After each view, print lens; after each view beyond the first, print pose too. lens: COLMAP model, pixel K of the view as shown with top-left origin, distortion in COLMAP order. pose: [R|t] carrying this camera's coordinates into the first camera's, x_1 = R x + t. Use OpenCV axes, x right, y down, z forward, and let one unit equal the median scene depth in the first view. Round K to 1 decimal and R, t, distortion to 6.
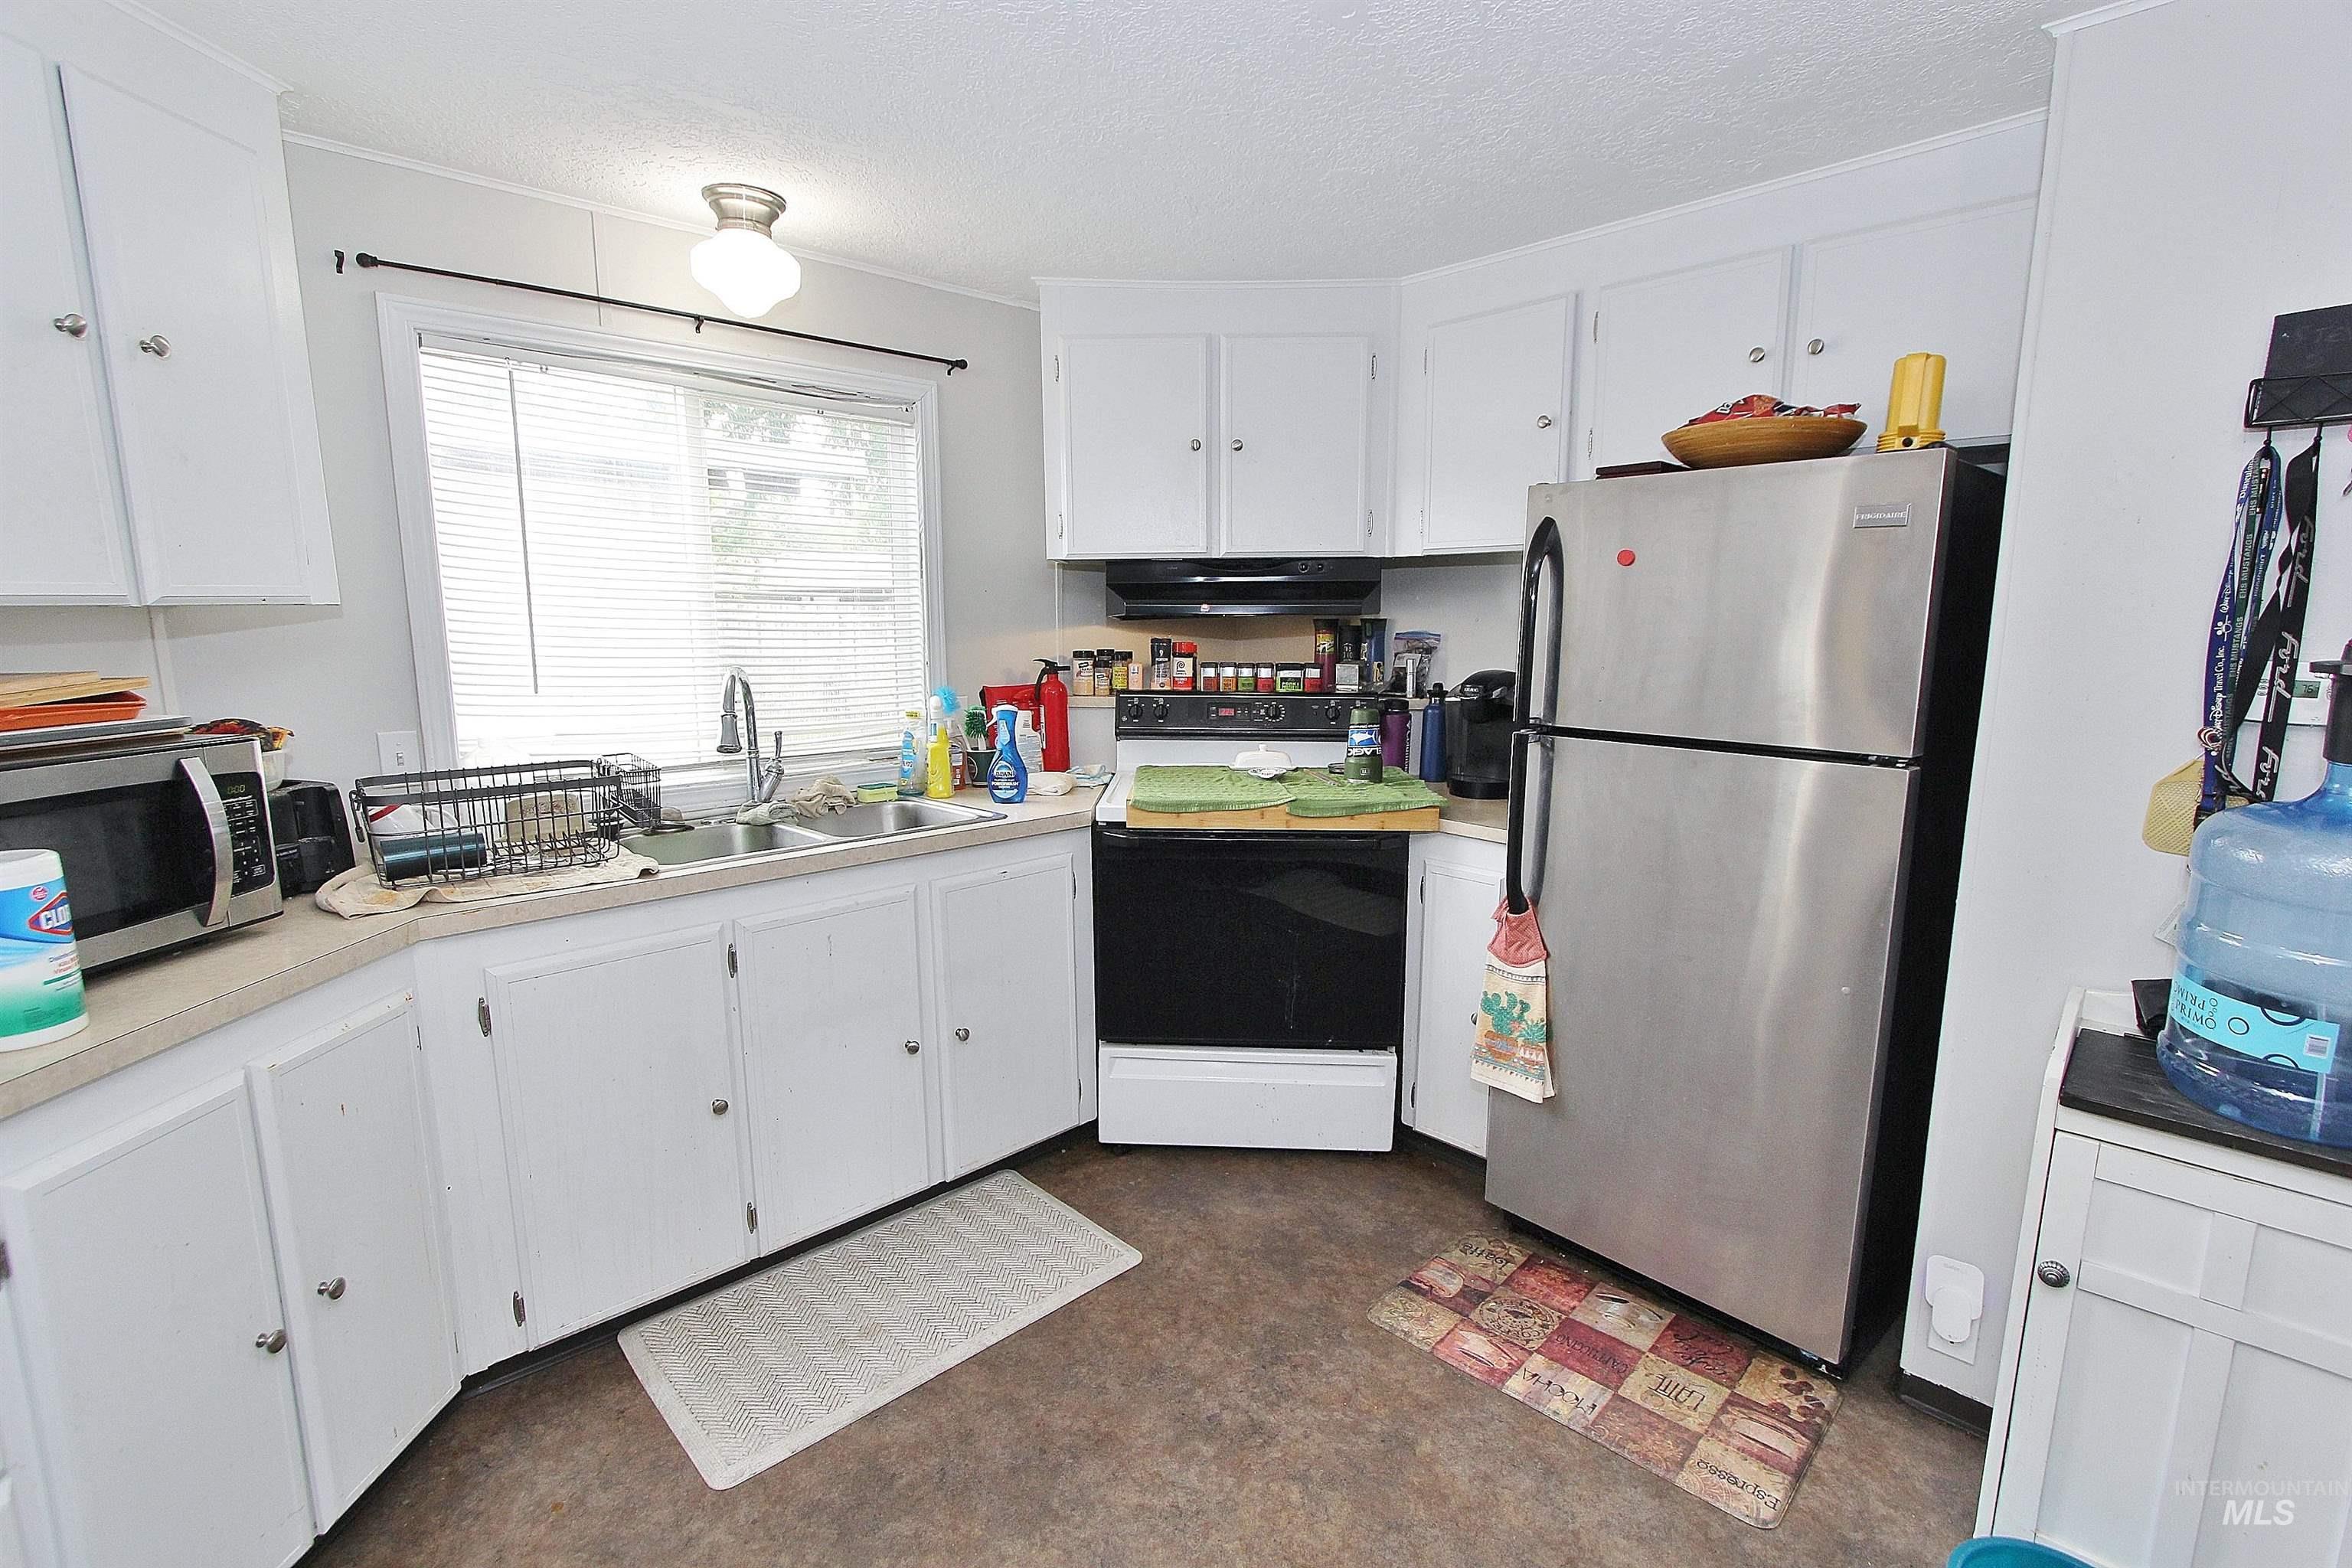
lens RADIAL K [[1089.2, 0, 1164.6], [0, 1089.2, 804.7], [0, 0, 1]] dist [-0.019590, 0.003304]
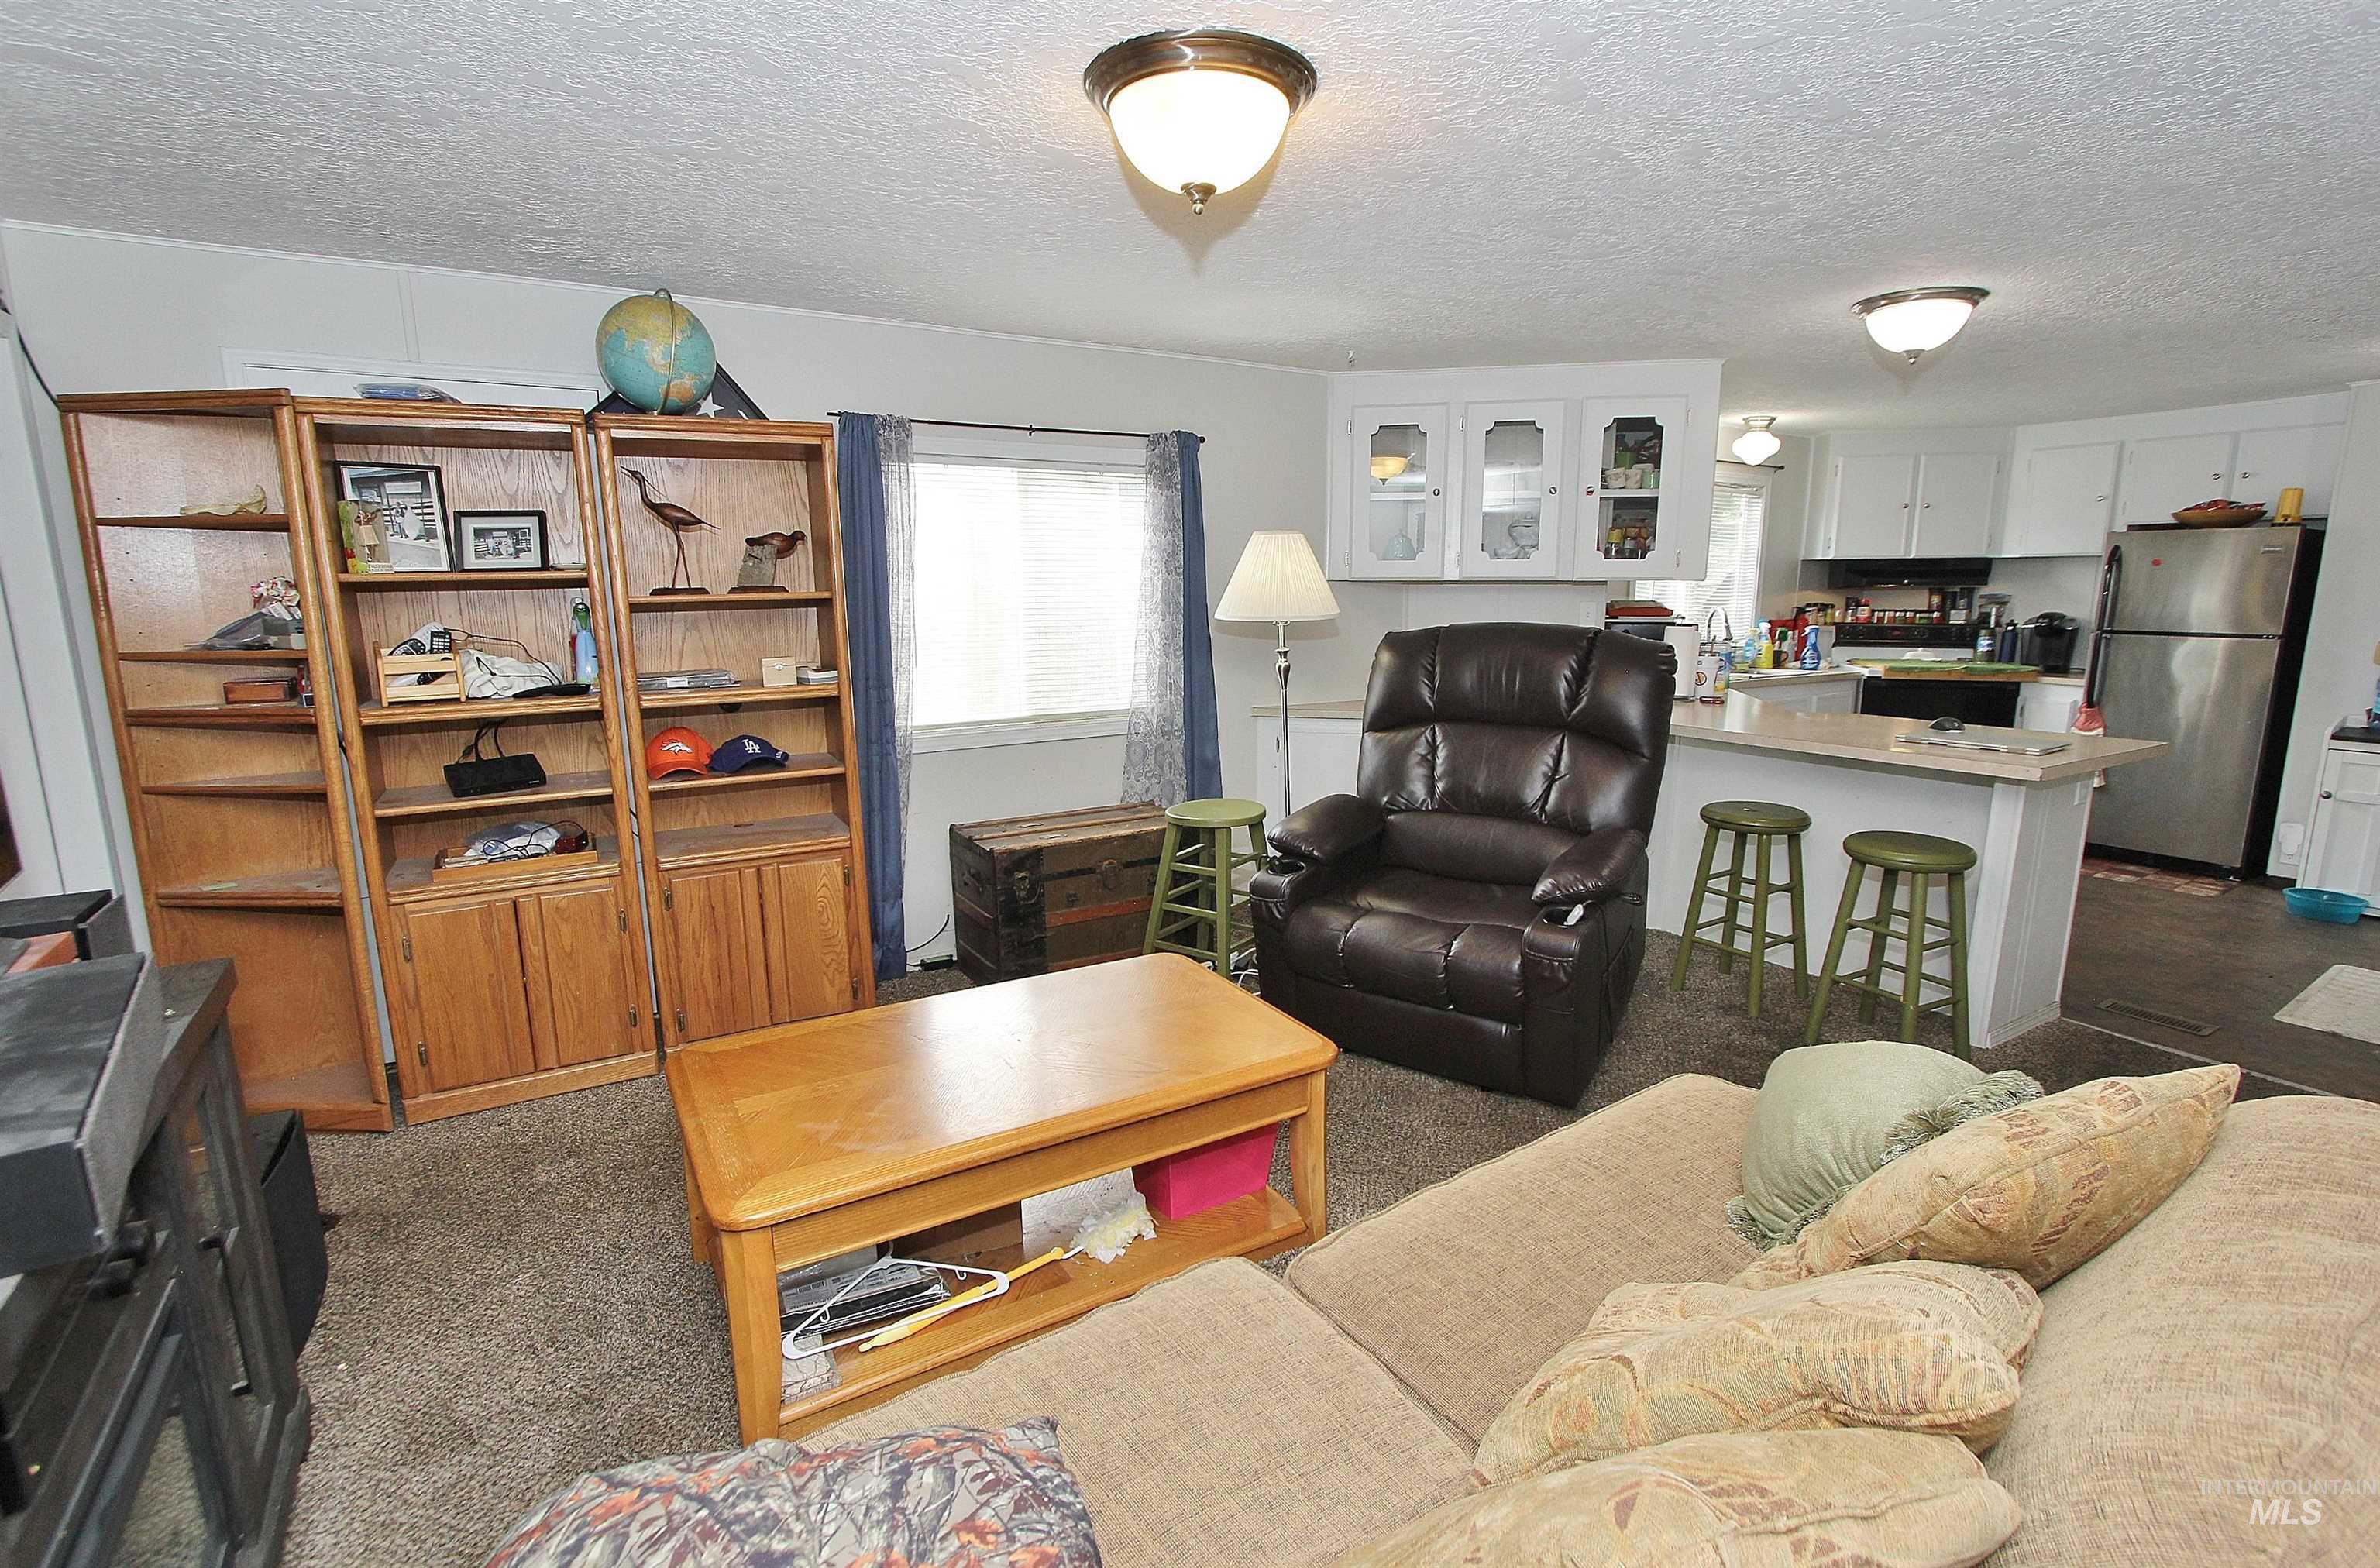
lens RADIAL K [[1102.1, 0, 1180.2], [0, 1102.1, 796.9], [0, 0, 1]] dist [-0.019590, 0.003304]
pose [[0.980493, 0.037664, -0.192911, -1.177017], [-0.035261, 0.999252, 0.015873, 0.326725], [0.193365, -0.008761, 0.981088, -1.755838]]
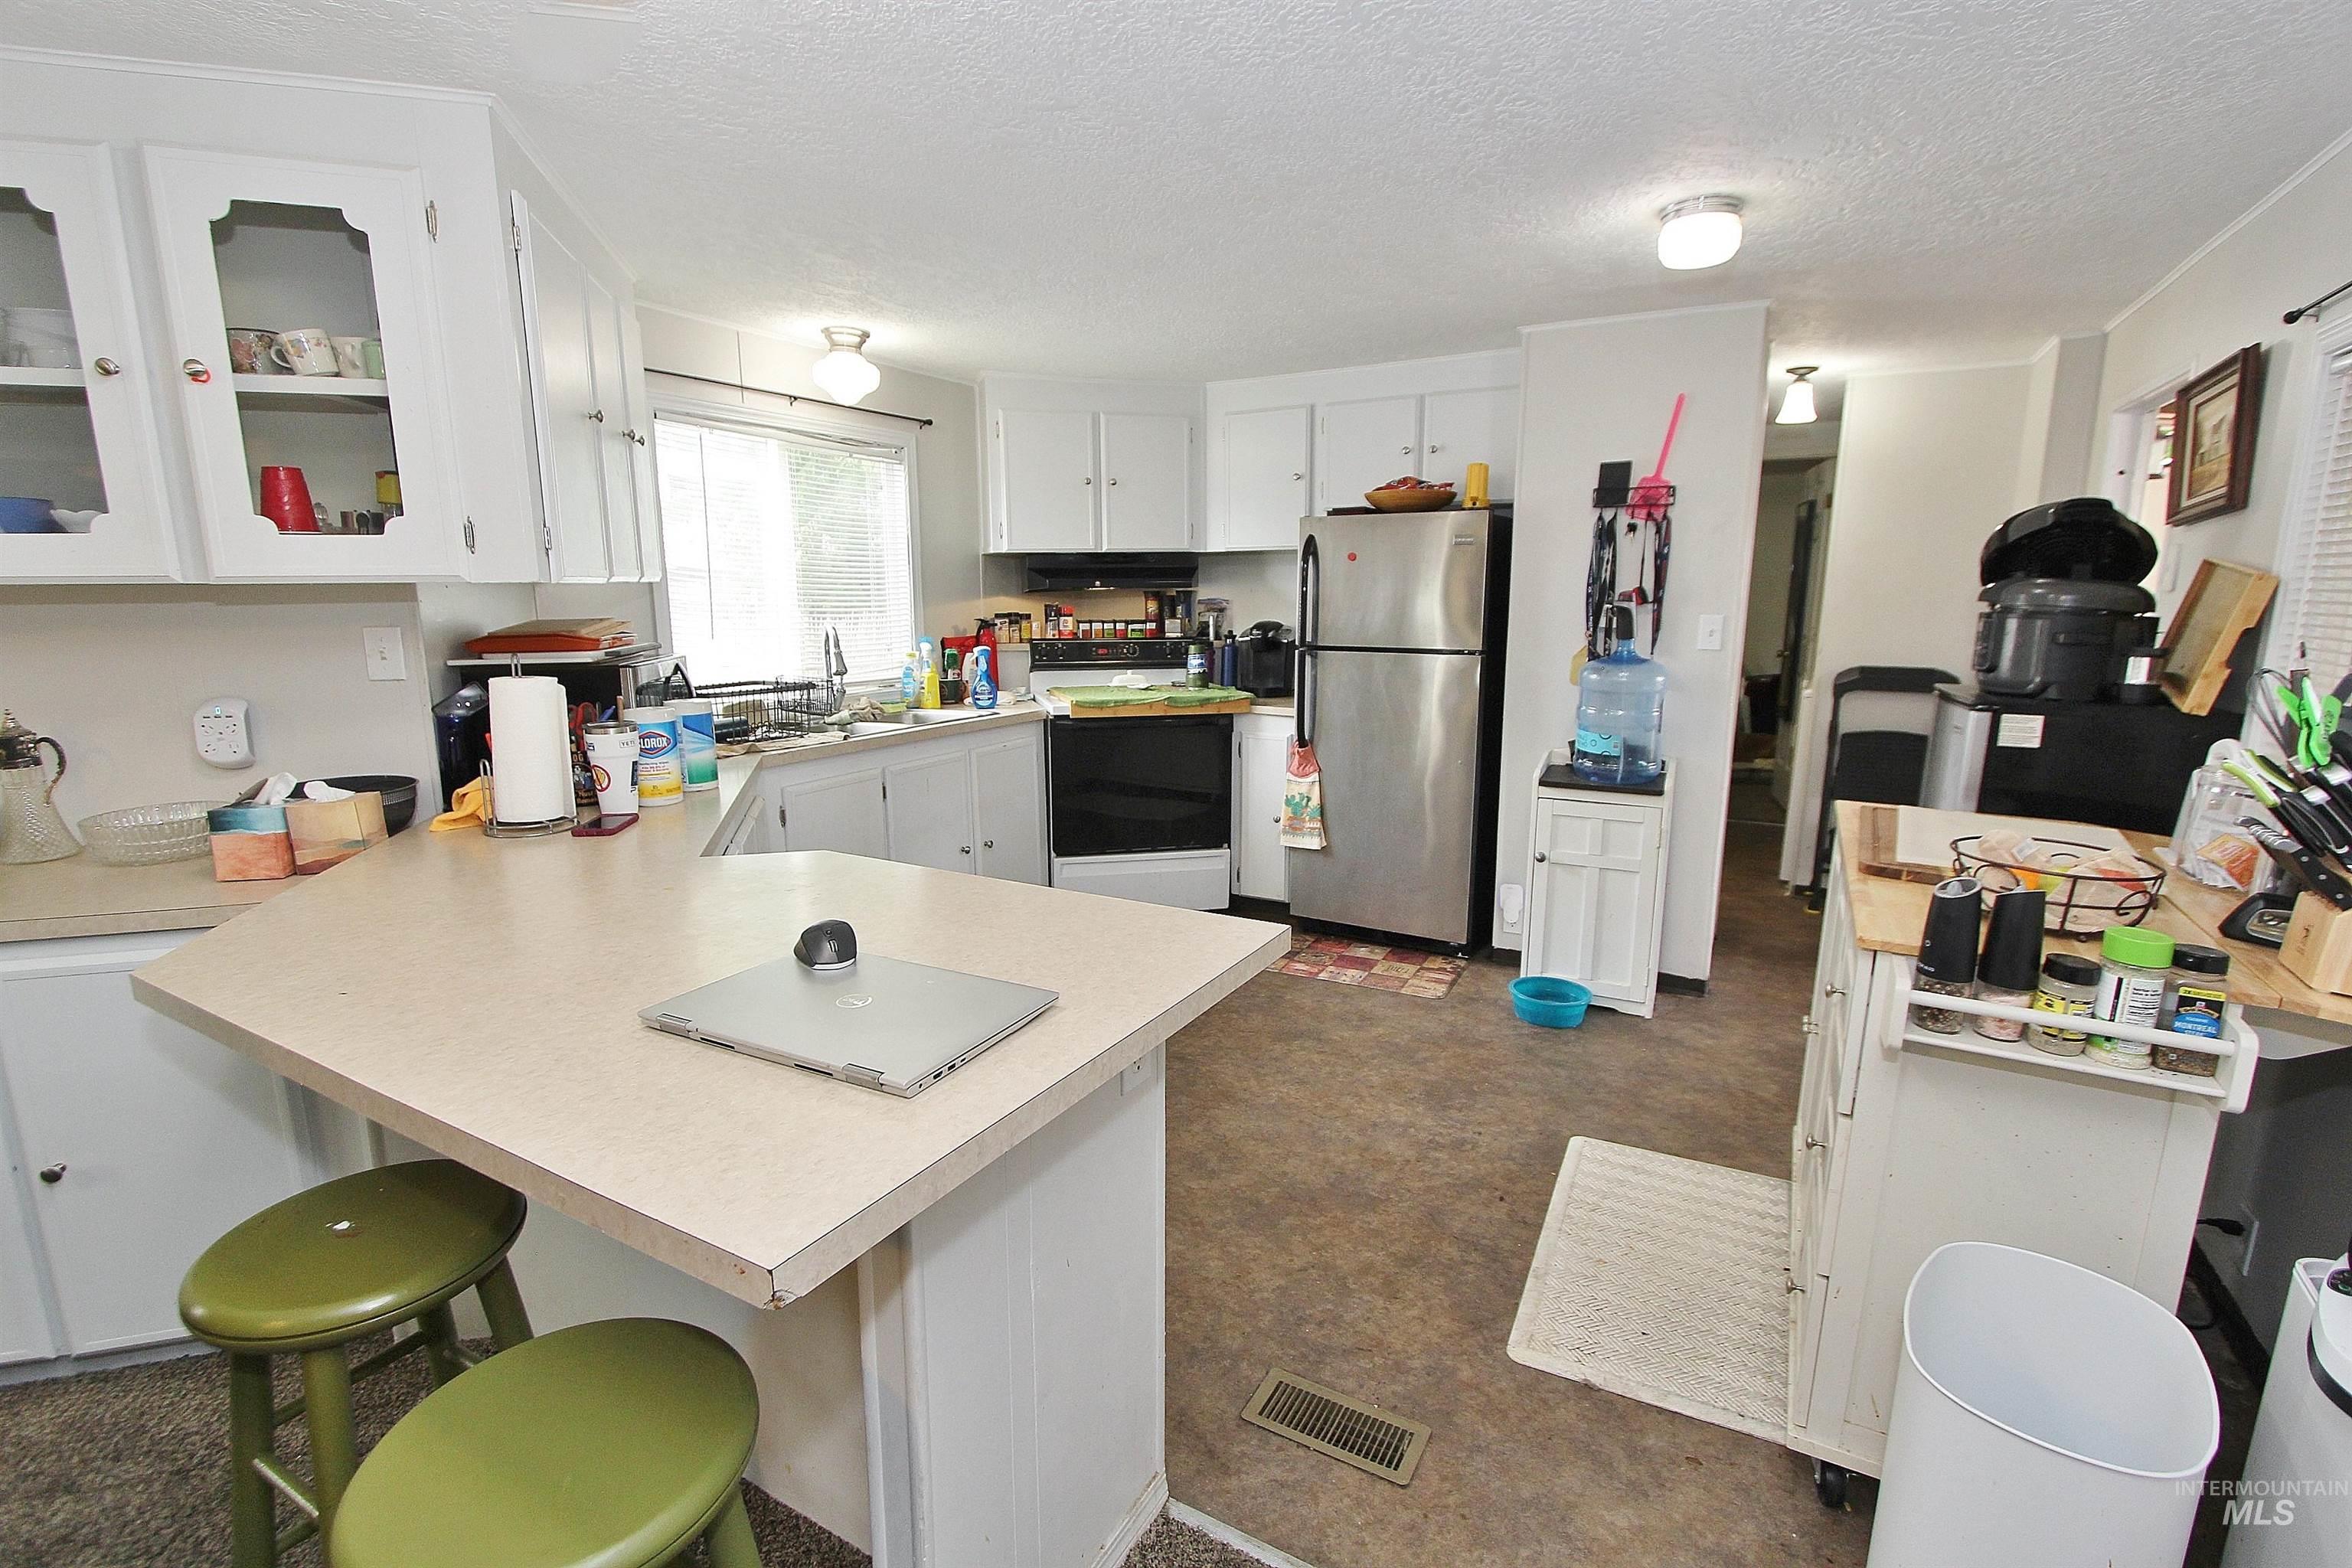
lens RADIAL K [[1089.2, 0, 1165.9], [0, 1089.2, 806.3], [0, 0, 1]] dist [-0.019590, 0.003304]
pose [[0.957103, -0.058879, 0.283704, -0.427981], [0.053192, 0.998200, 0.027717, 0.134022], [-0.284825, -0.011437, 0.958511, -0.708814]]
